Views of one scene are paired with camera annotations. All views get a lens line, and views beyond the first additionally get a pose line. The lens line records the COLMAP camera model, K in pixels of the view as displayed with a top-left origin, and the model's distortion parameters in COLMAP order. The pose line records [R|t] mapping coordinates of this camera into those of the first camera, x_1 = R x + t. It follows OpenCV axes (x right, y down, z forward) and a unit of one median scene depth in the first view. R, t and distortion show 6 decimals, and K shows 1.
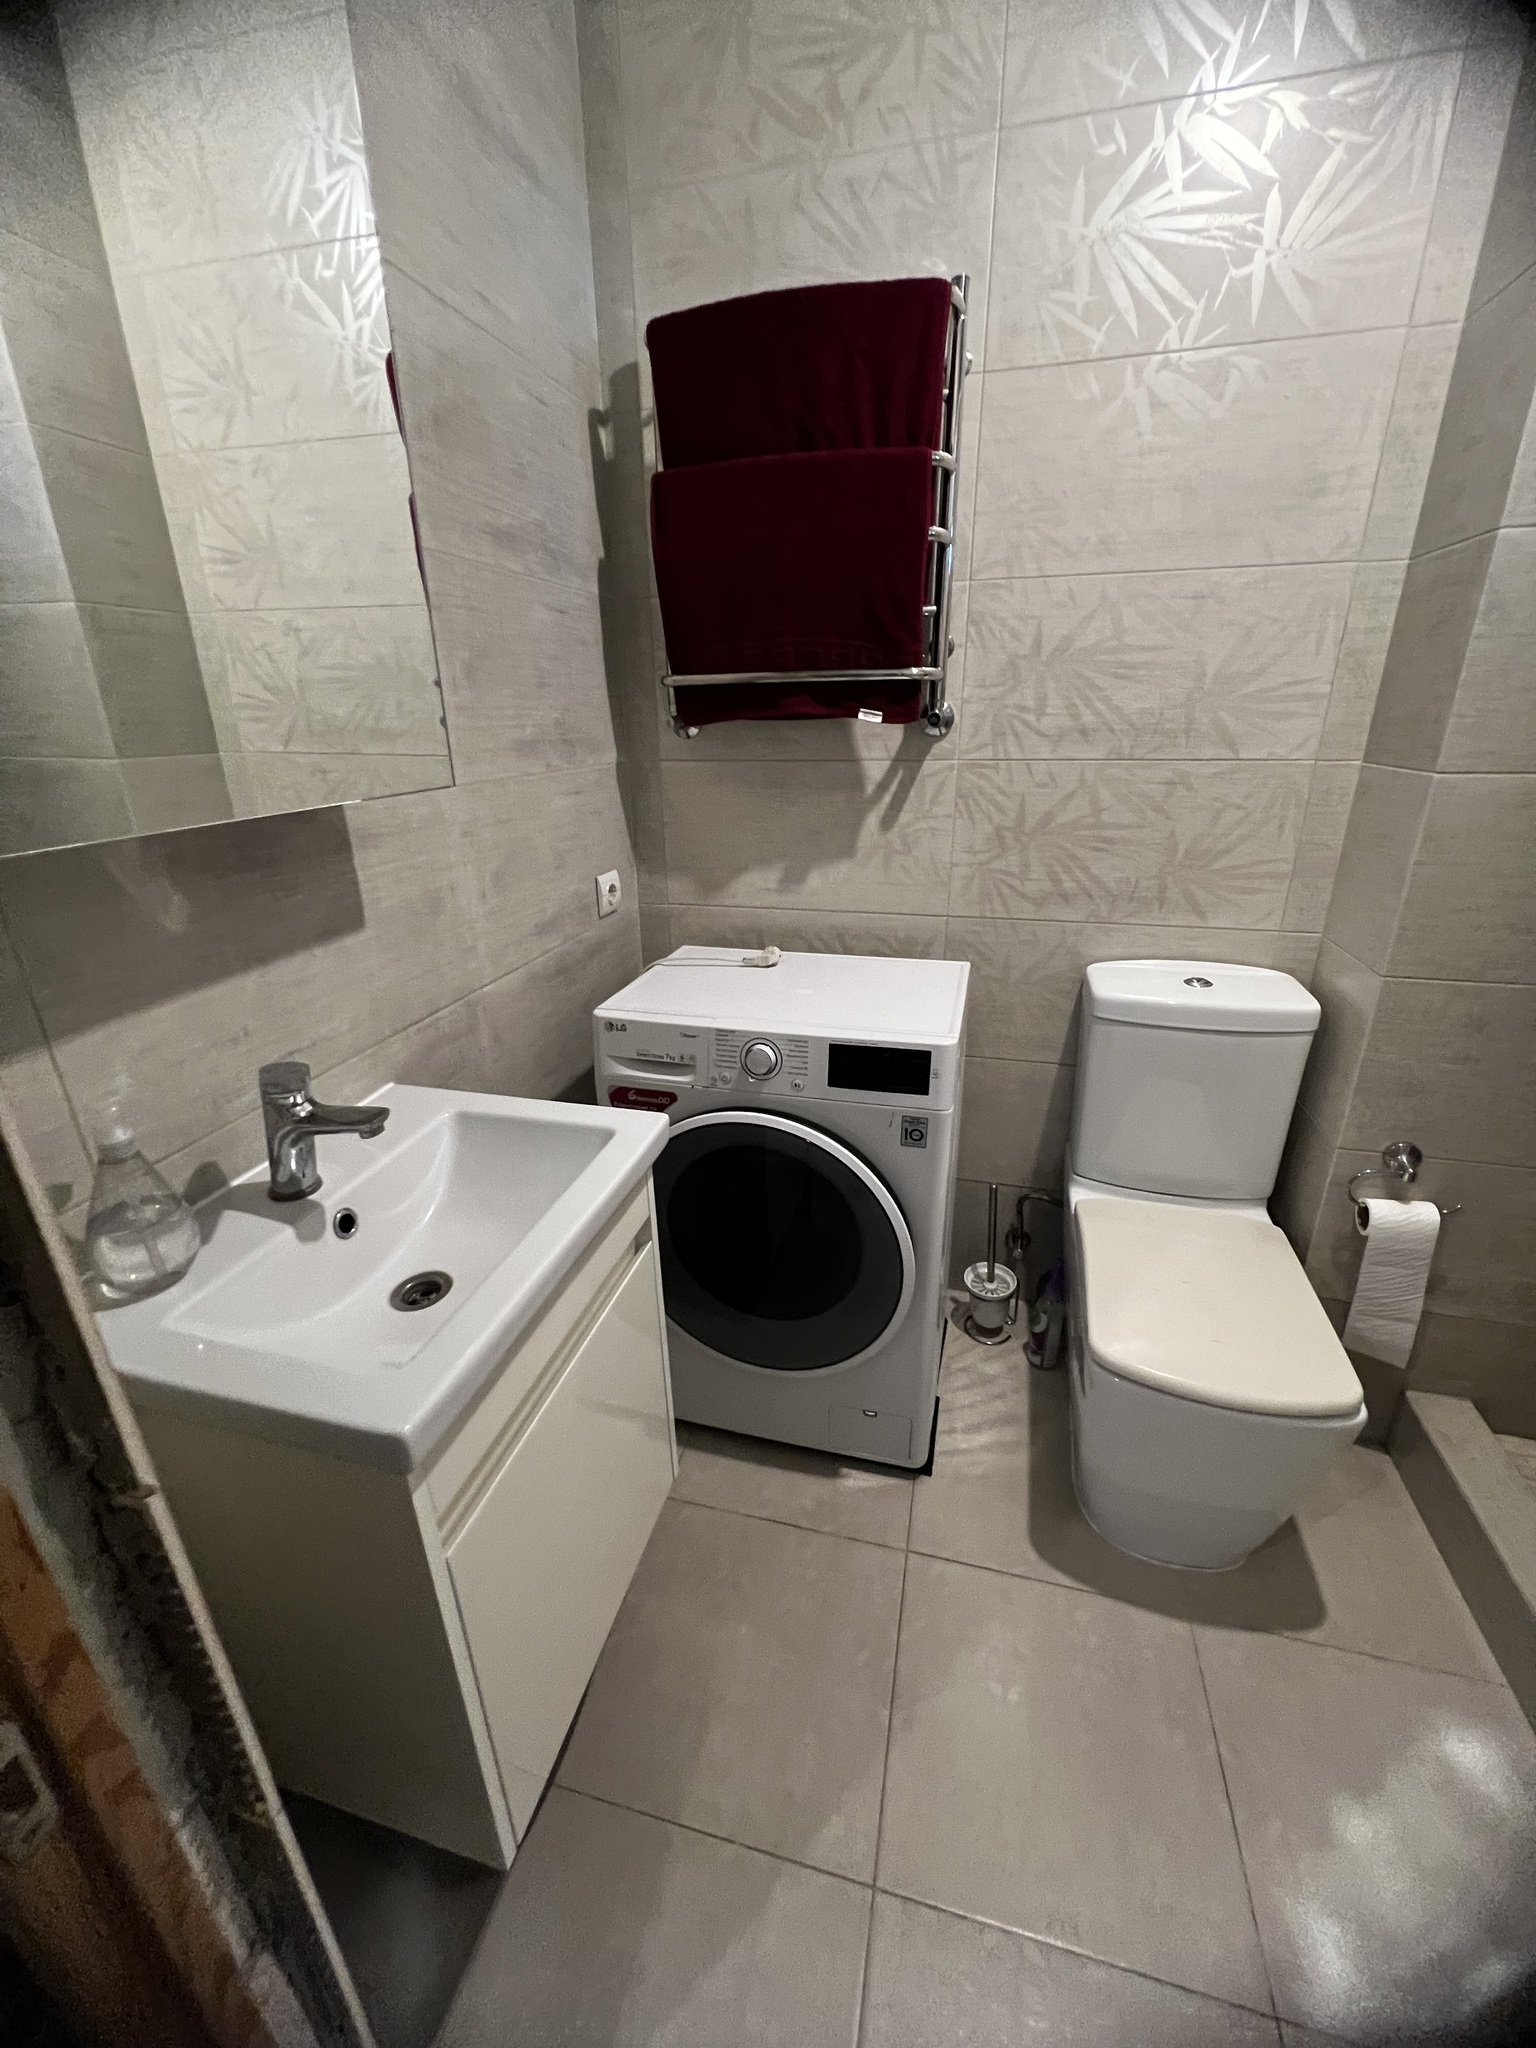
lens RADIAL K [[821.5, 0, 767.0], [0, 821.5, 1024.7], [0, 0, 1]] dist [-0.001685, 0.000052]
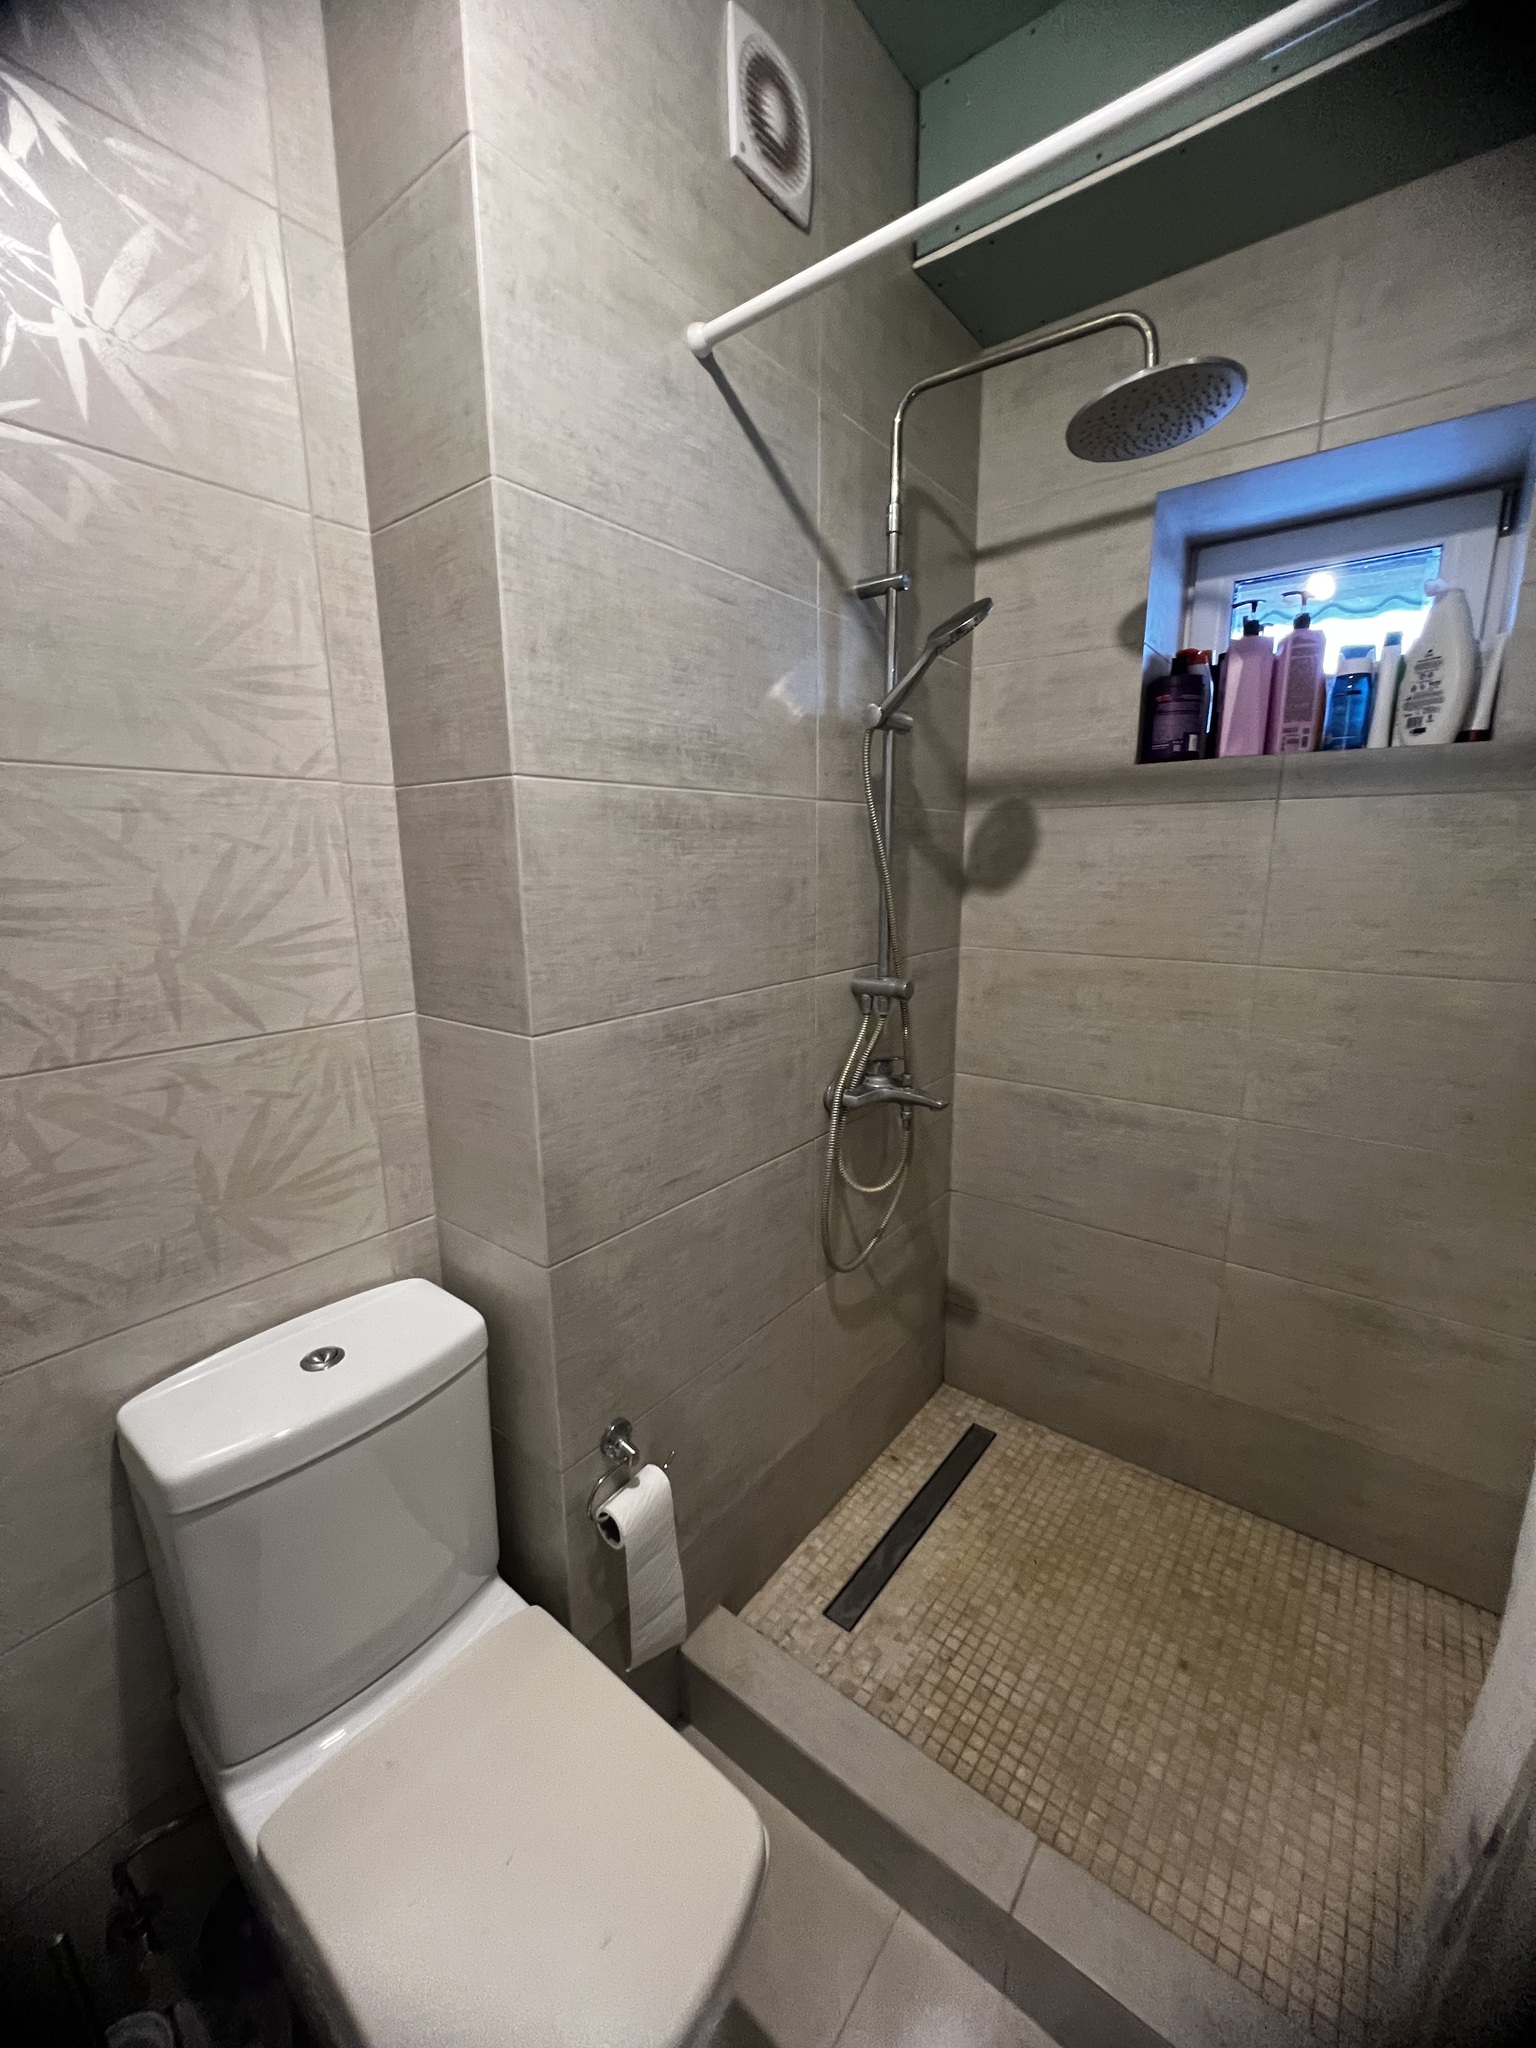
lens RADIAL K [[821.5, 0, 767.8], [0, 821.5, 1024.8], [0, 0, 1]] dist [-0.001685, 0.000052]
pose [[0.394443, -0.176690, 0.901774, 0.127916], [0.328800, 0.943507, 0.041048, -0.233912], [-0.858082, 0.280313, 0.430255, 0.362217]]
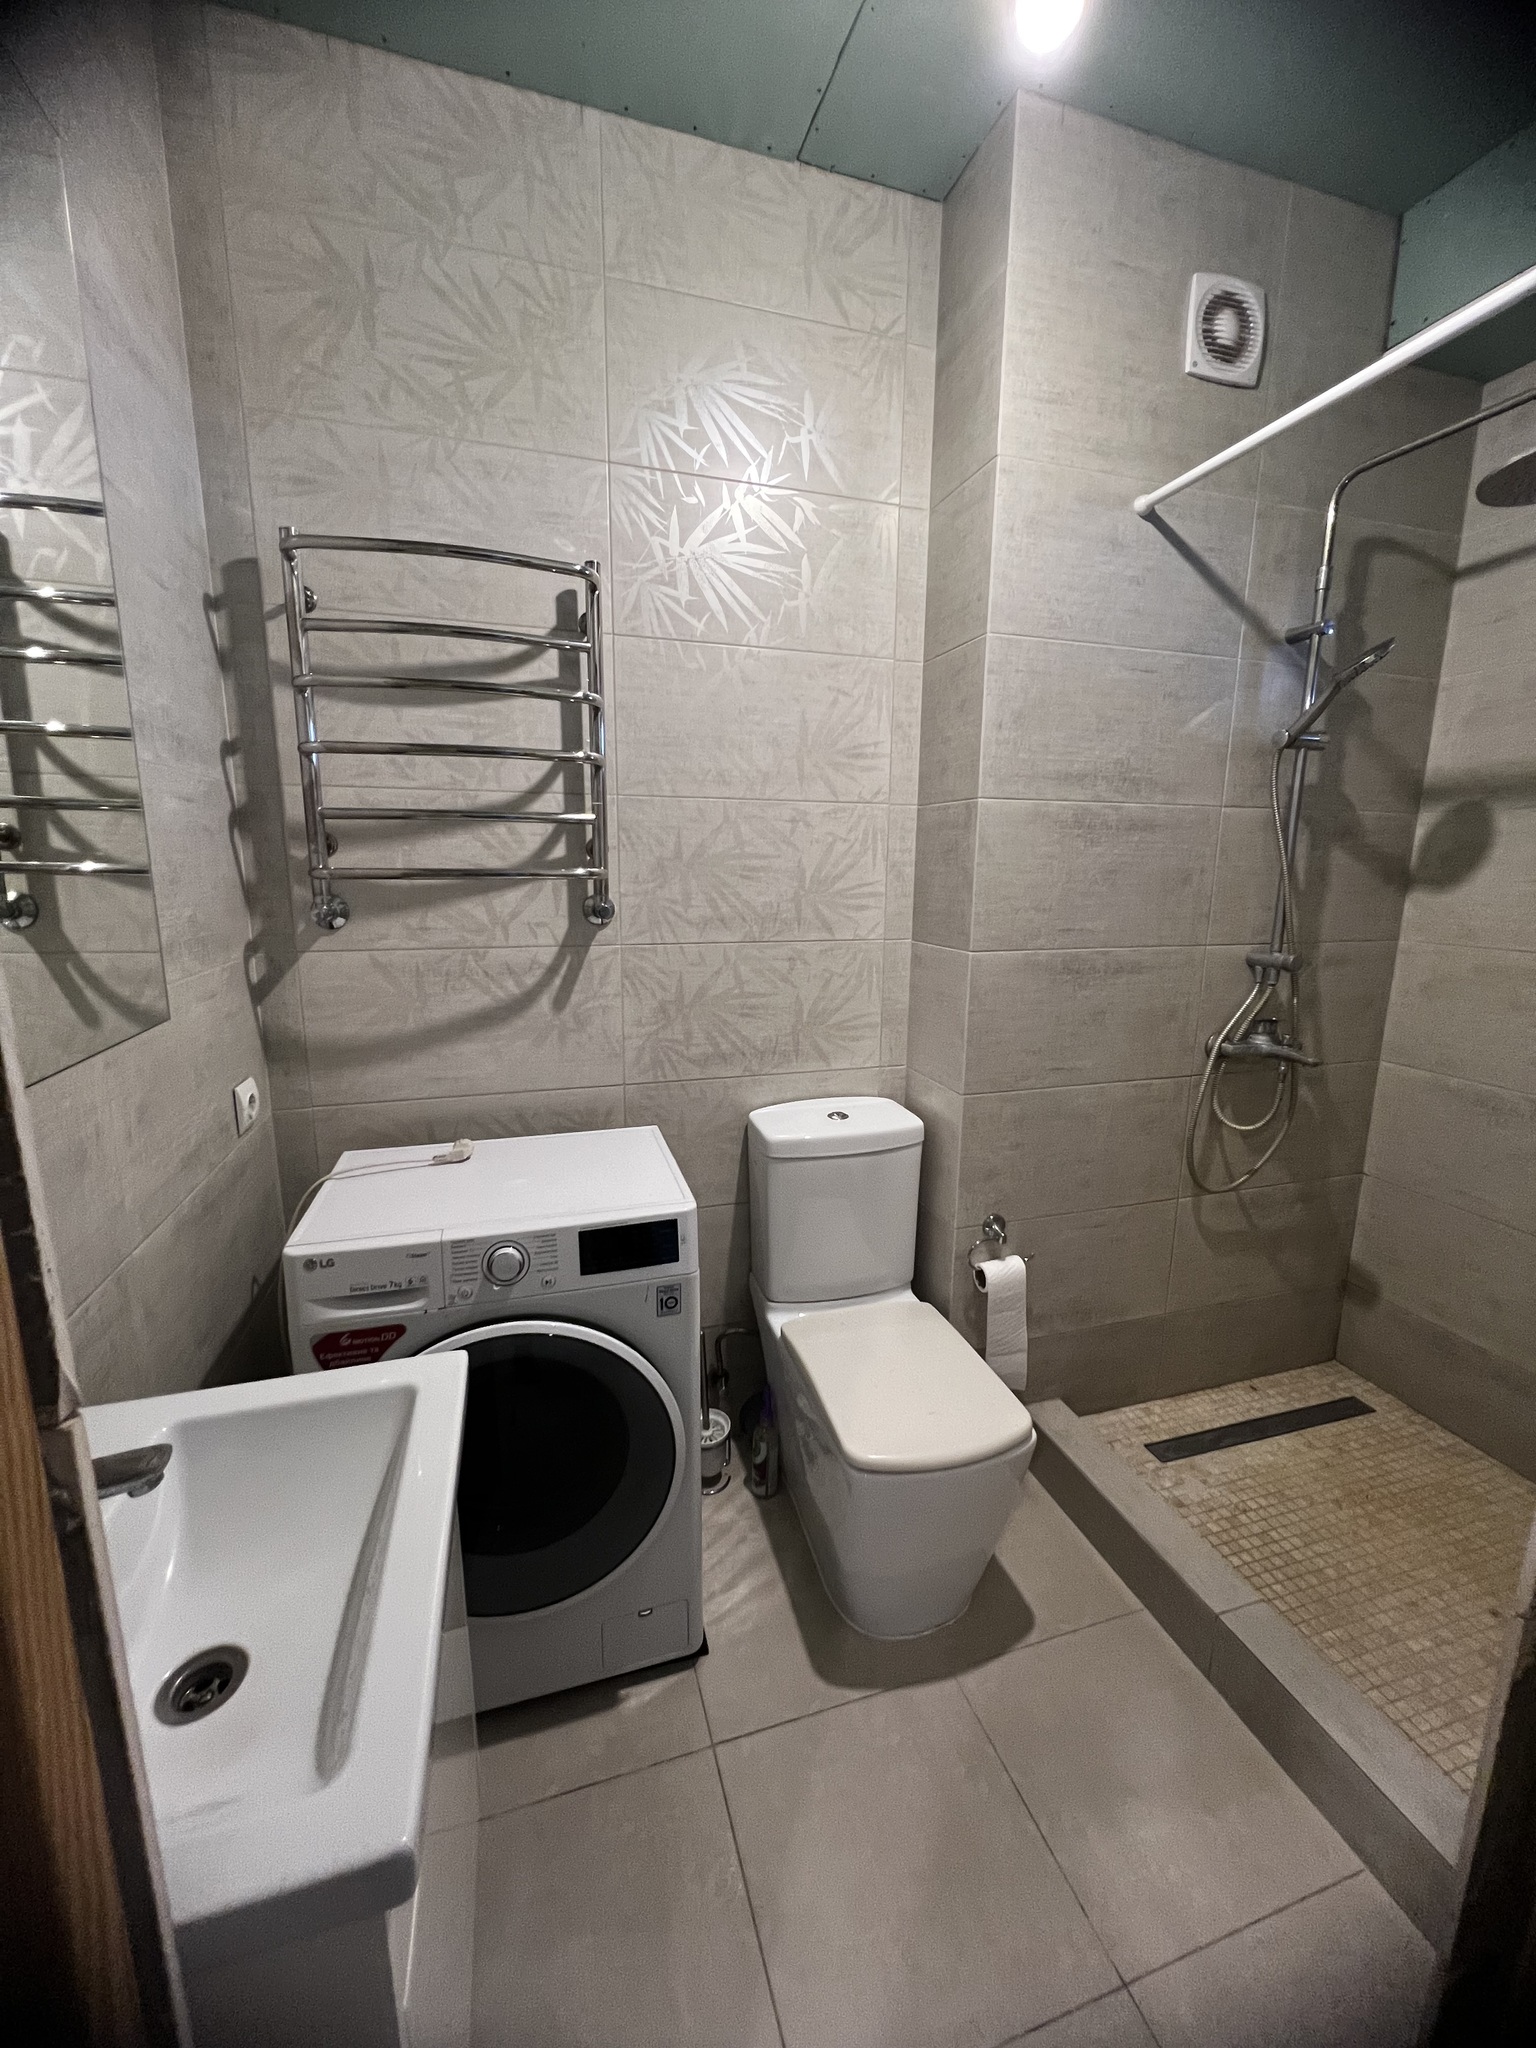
lens RADIAL K [[821.5, 0, 767.8], [0, 821.5, 1024.5], [0, 0, 1]] dist [-0.001685, 0.000052]
pose [[0.849516, -0.080666, 0.521360, -0.208944], [0.168936, 0.977798, -0.123981, -0.055484], [-0.499784, 0.193400, 0.844282, -0.007822]]
